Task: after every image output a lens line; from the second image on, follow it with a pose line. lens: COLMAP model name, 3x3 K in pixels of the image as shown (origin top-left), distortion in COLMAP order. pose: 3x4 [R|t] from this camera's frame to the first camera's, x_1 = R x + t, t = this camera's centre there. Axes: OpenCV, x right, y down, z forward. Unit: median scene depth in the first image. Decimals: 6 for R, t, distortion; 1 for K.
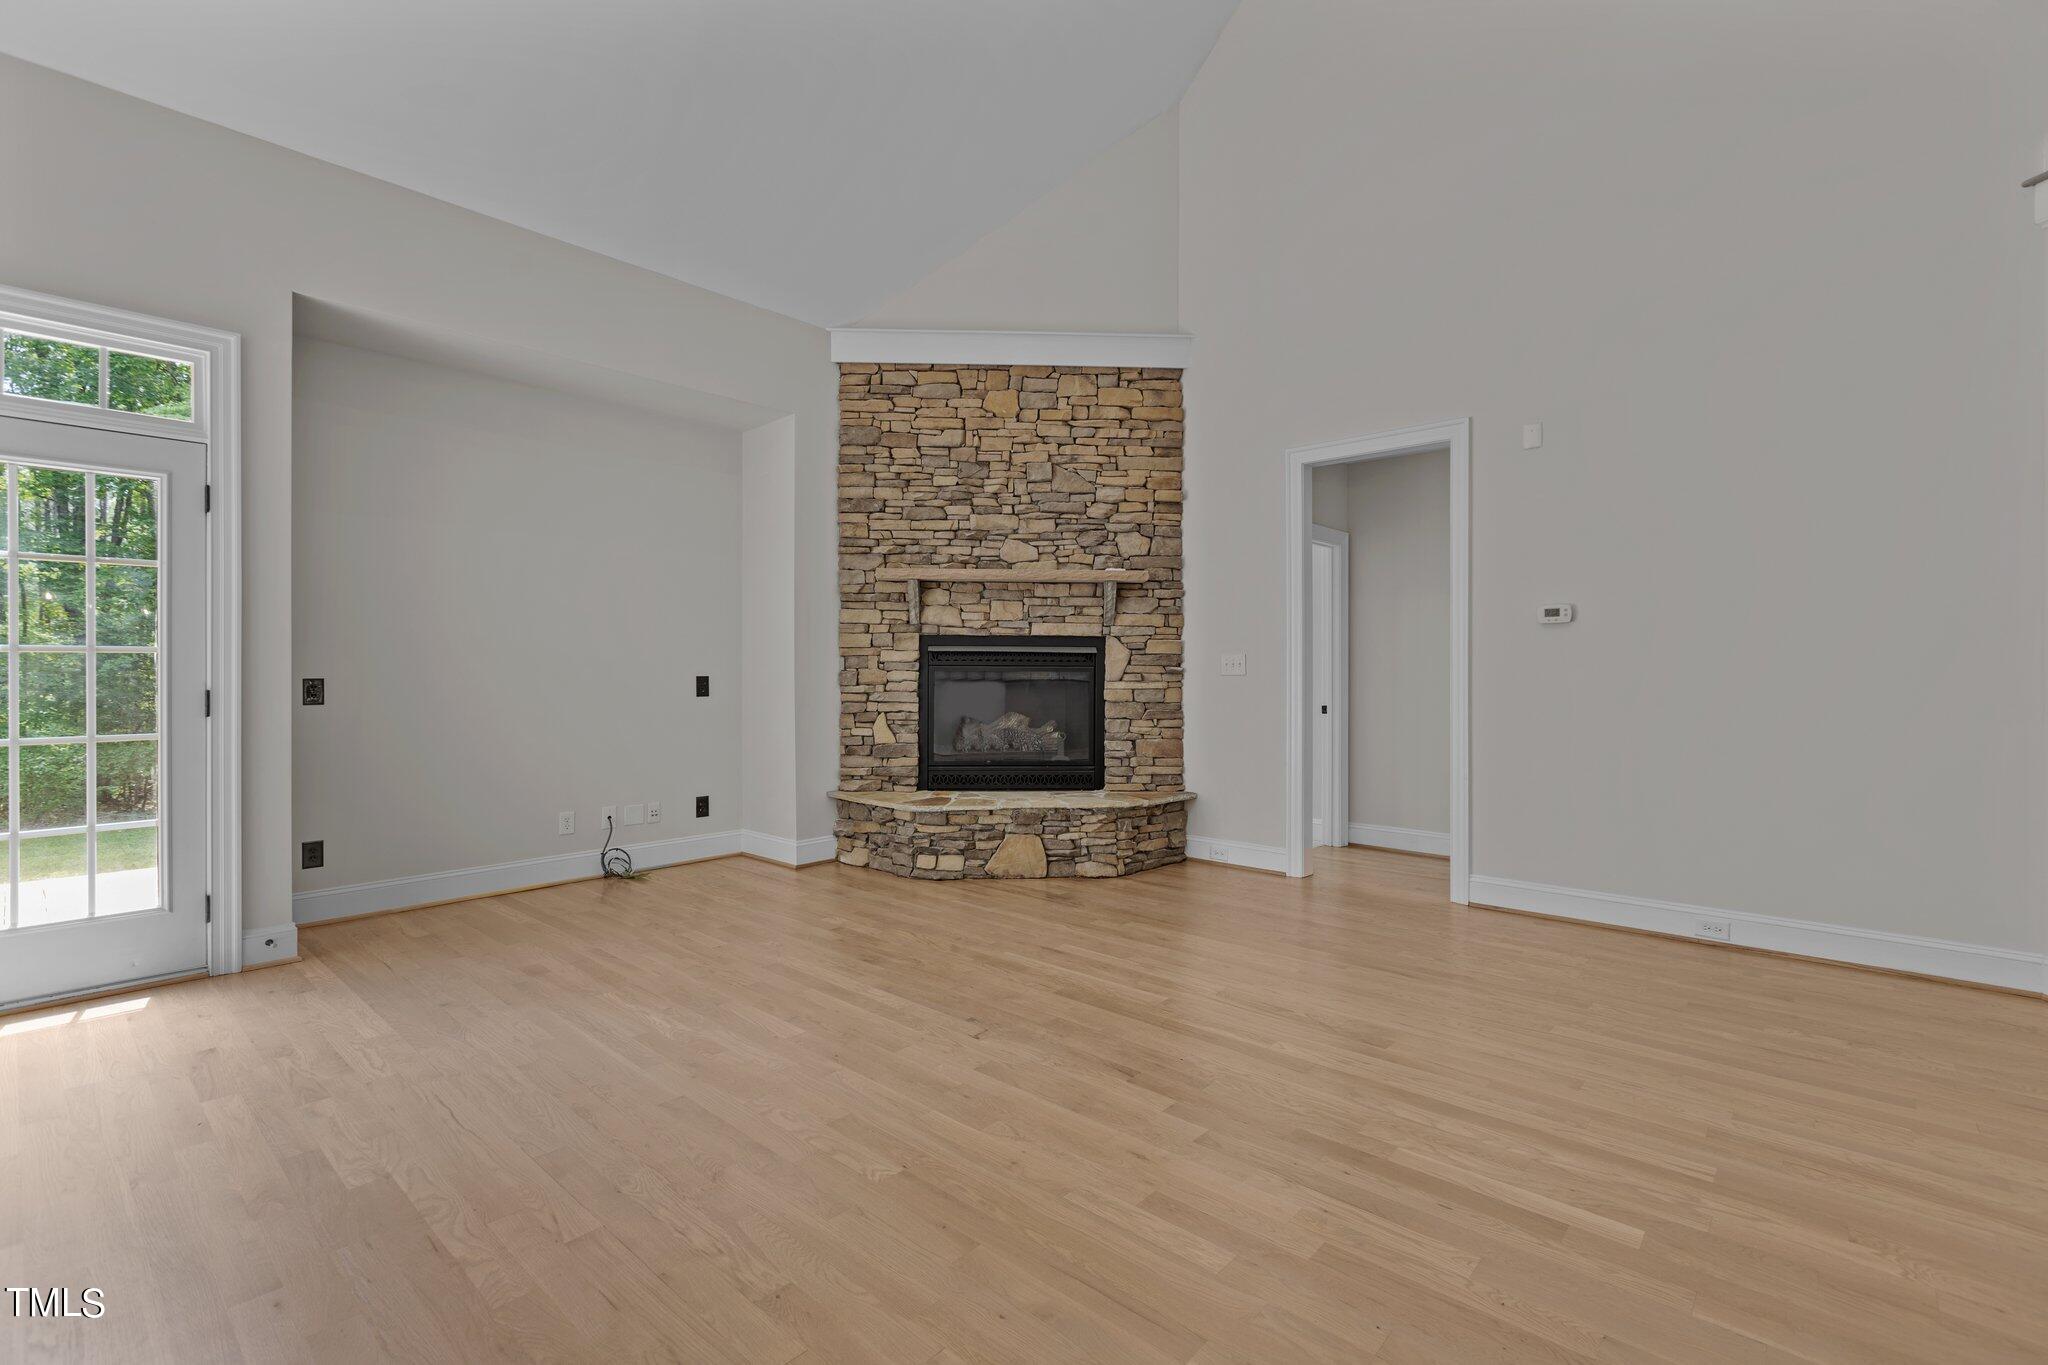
lens RADIAL K [[909.0, 0, 1029.3], [0, 909.0, 666.2], [0, 0, 1]] dist [0.000420, 0.000370]
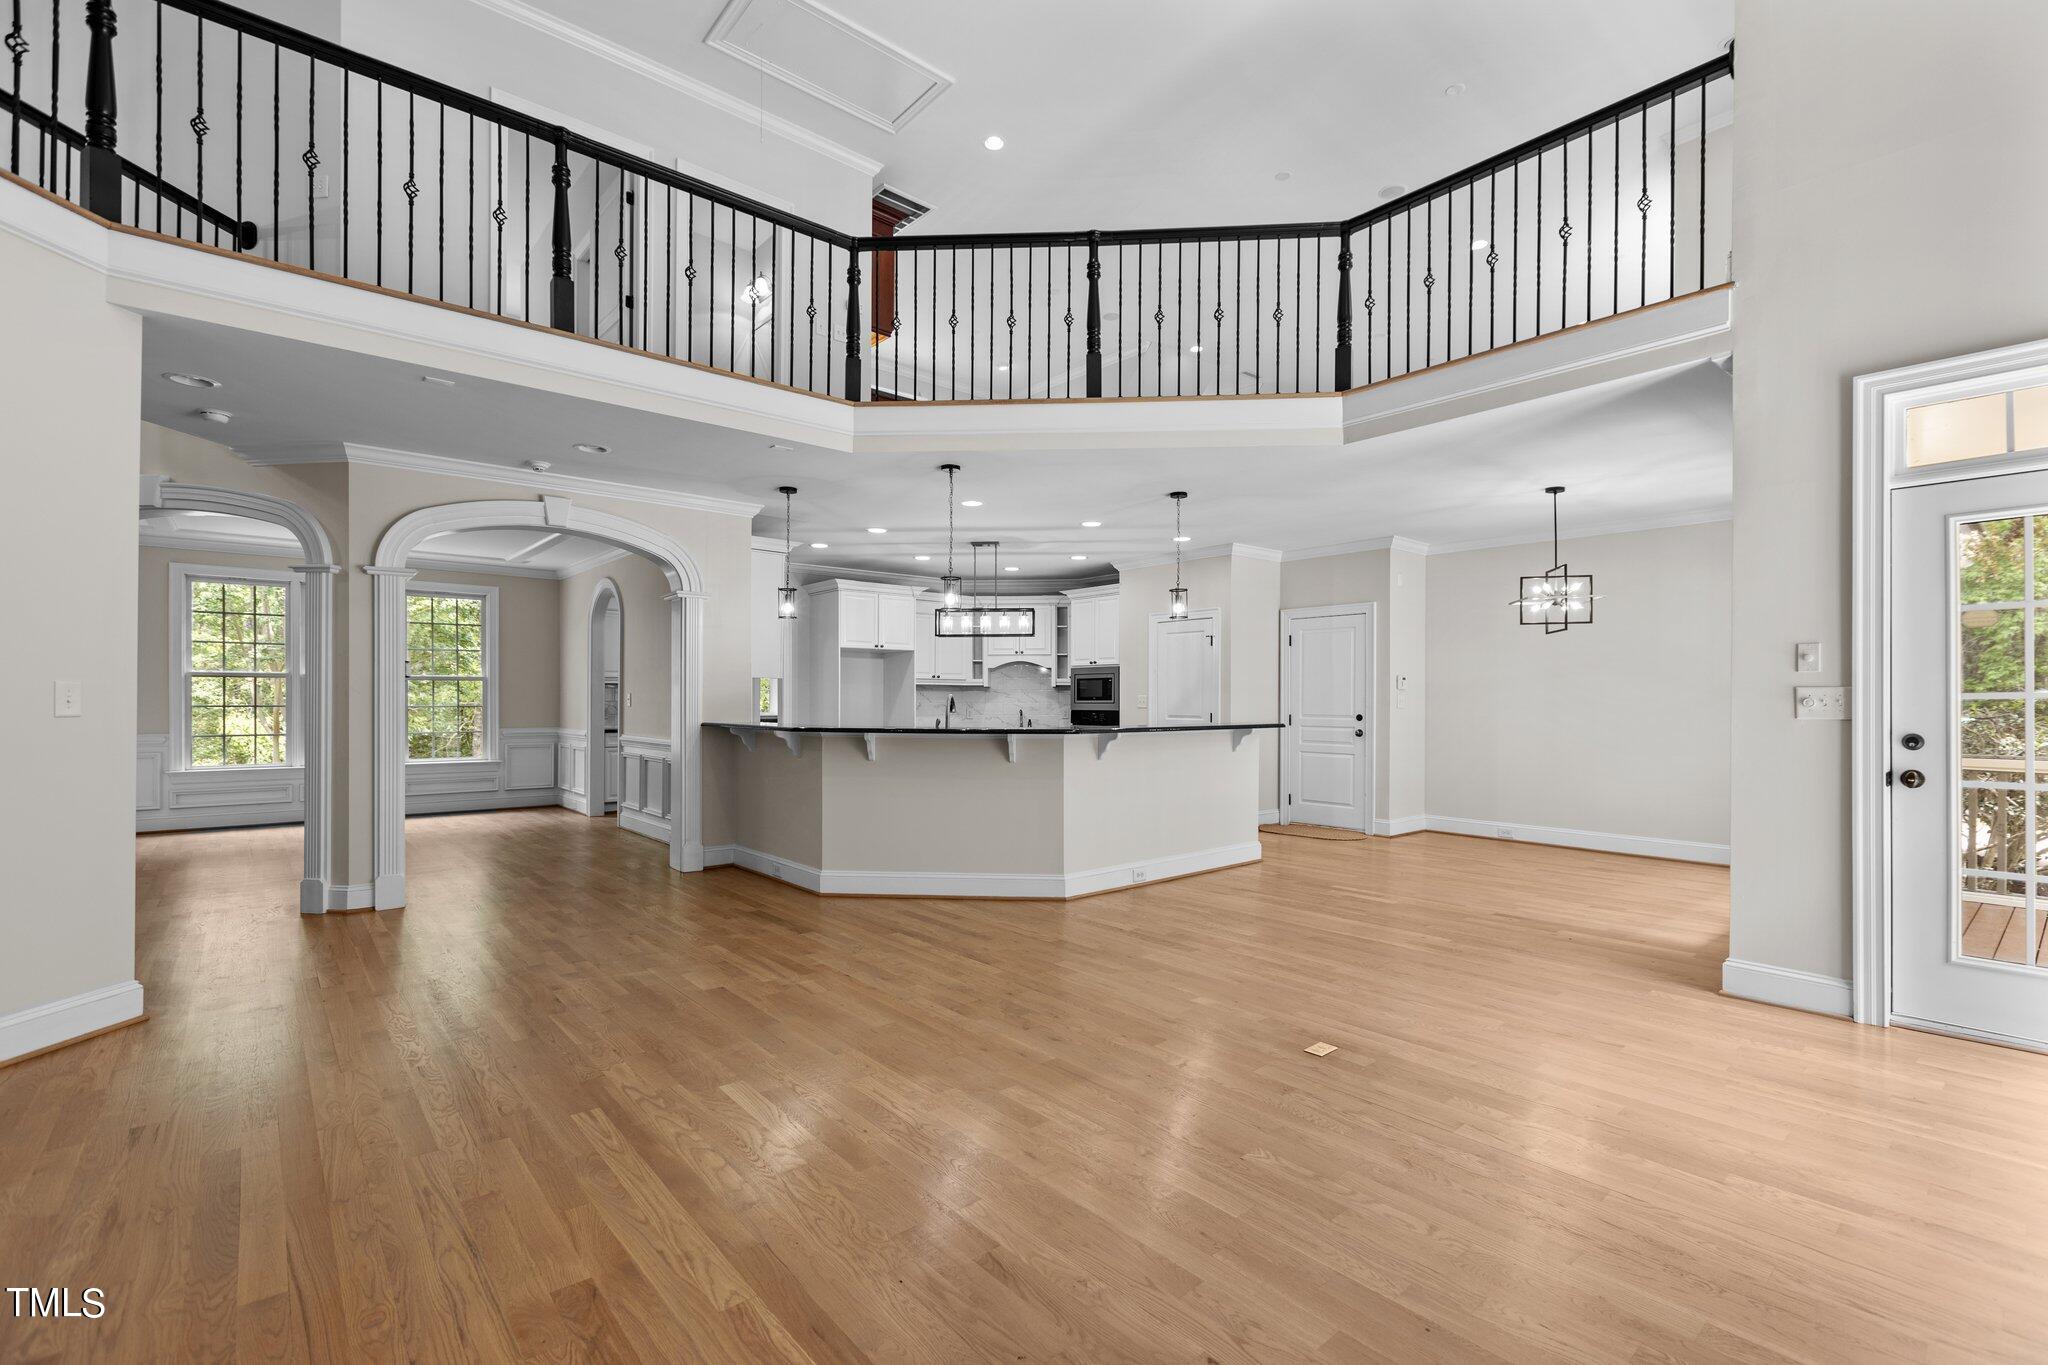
lens RADIAL K [[917.6, 0, 1034.5], [0, 917.6, 699.1], [0, 0, 1]] dist [-0.000582, -0.000275]
pose [[-0.991539, -0.004216, 0.129741, -0.010825], [-0.005266, 0.999956, -0.007748, -0.002671], [-0.129703, -0.008366, -0.991518, 0.820629]]
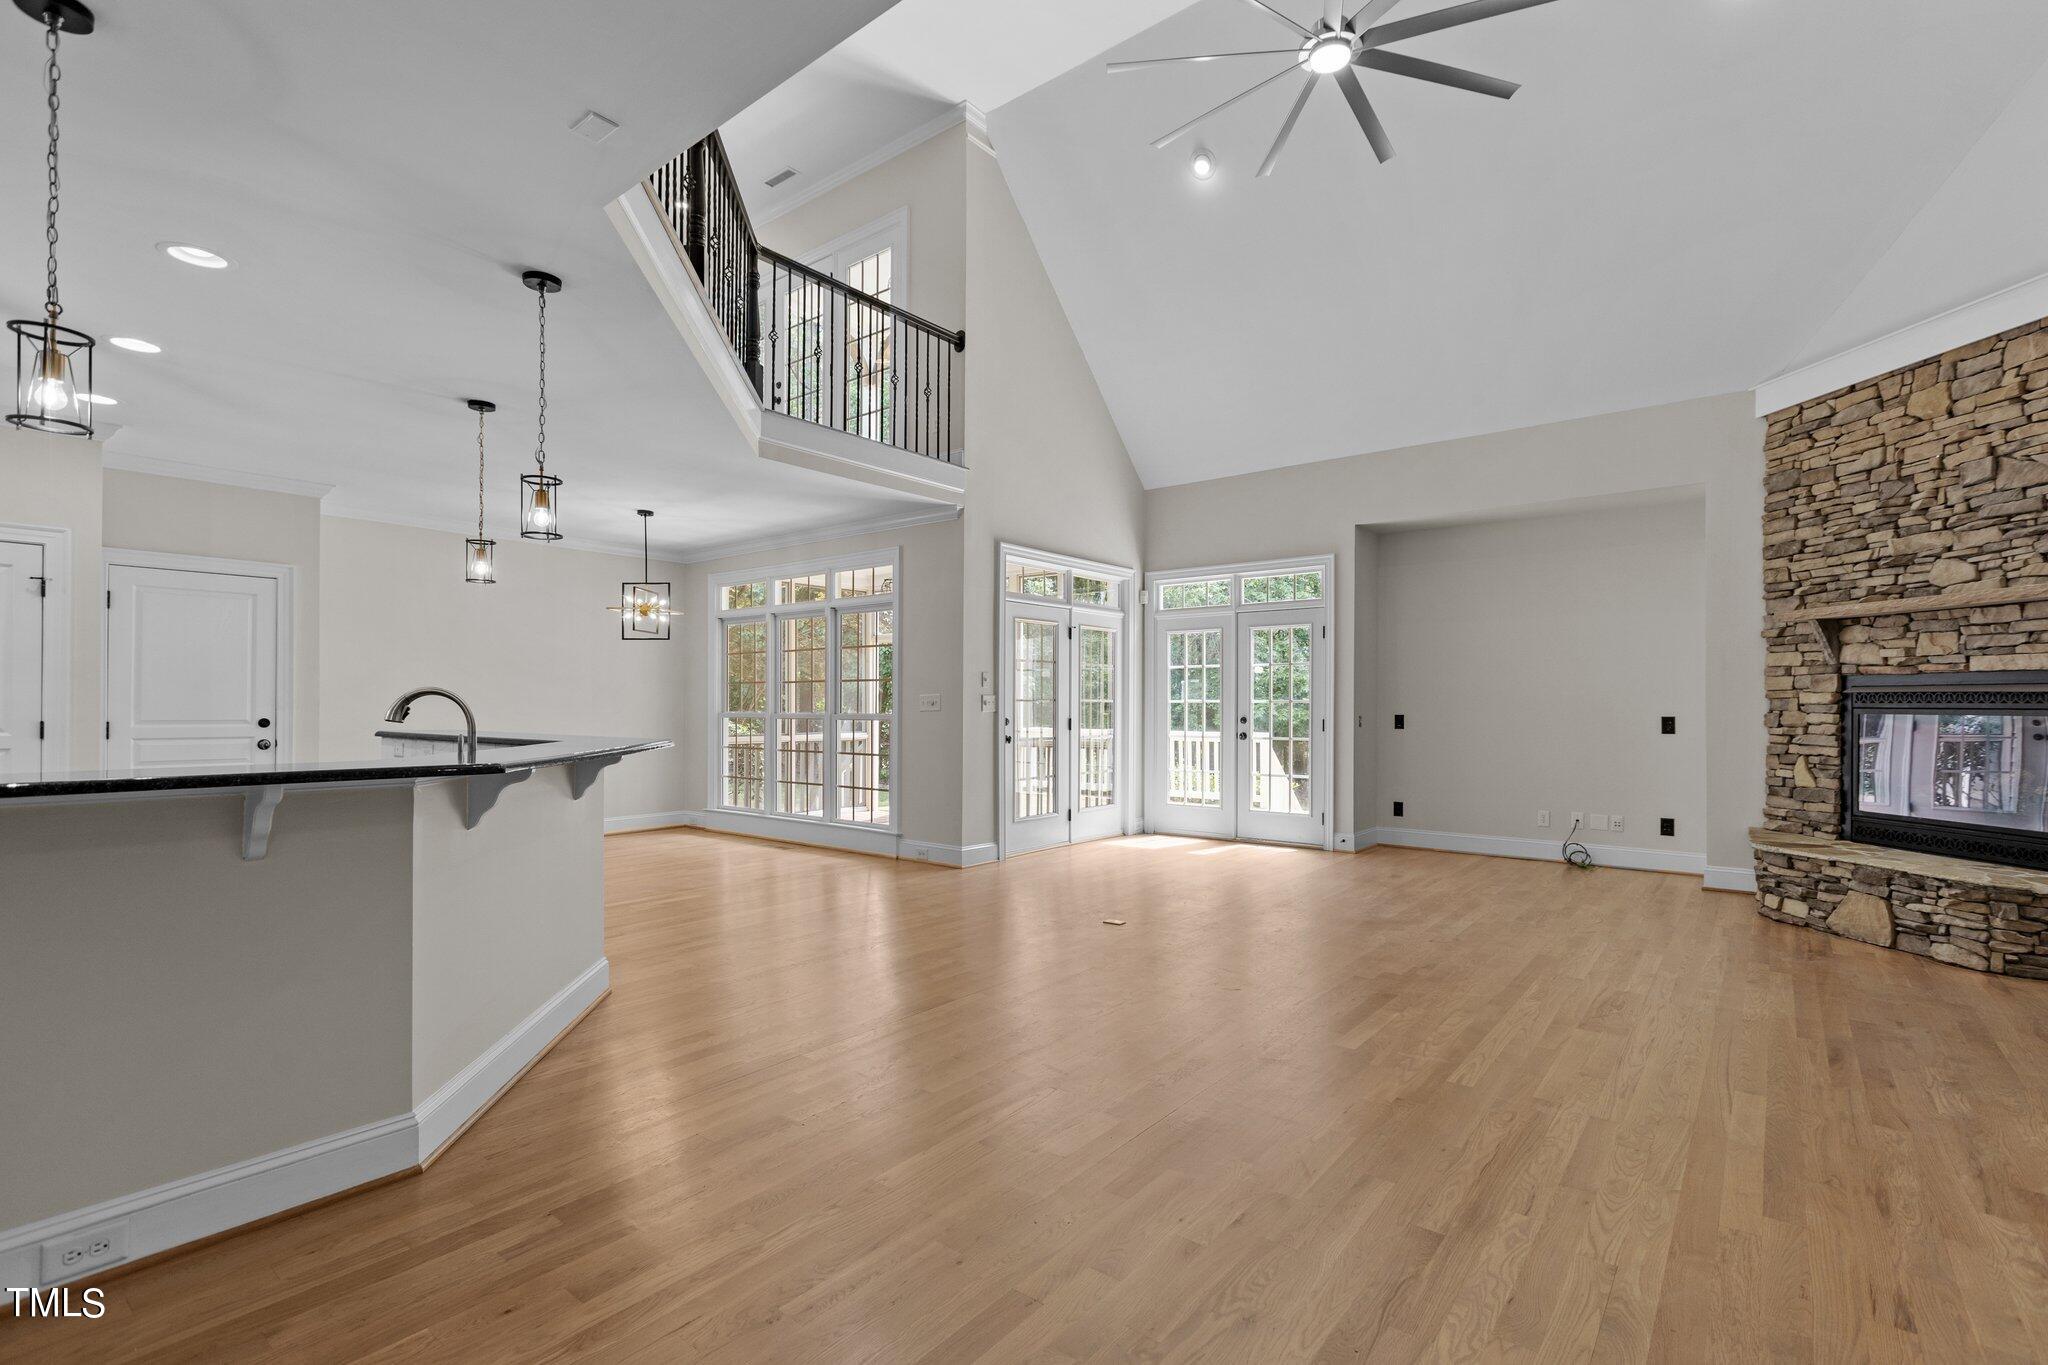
lens RADIAL K [[935.4, 0, 1042.2], [0, 935.4, 698.1], [0, 0, 1]] dist [0.002066, -0.000775]
pose [[0.068475, -0.009243, -0.997610, 0.796419], [0.002101, 0.999956, -0.009121, -0.003810], [0.997651, -0.001472, 0.068491, 0.103595]]
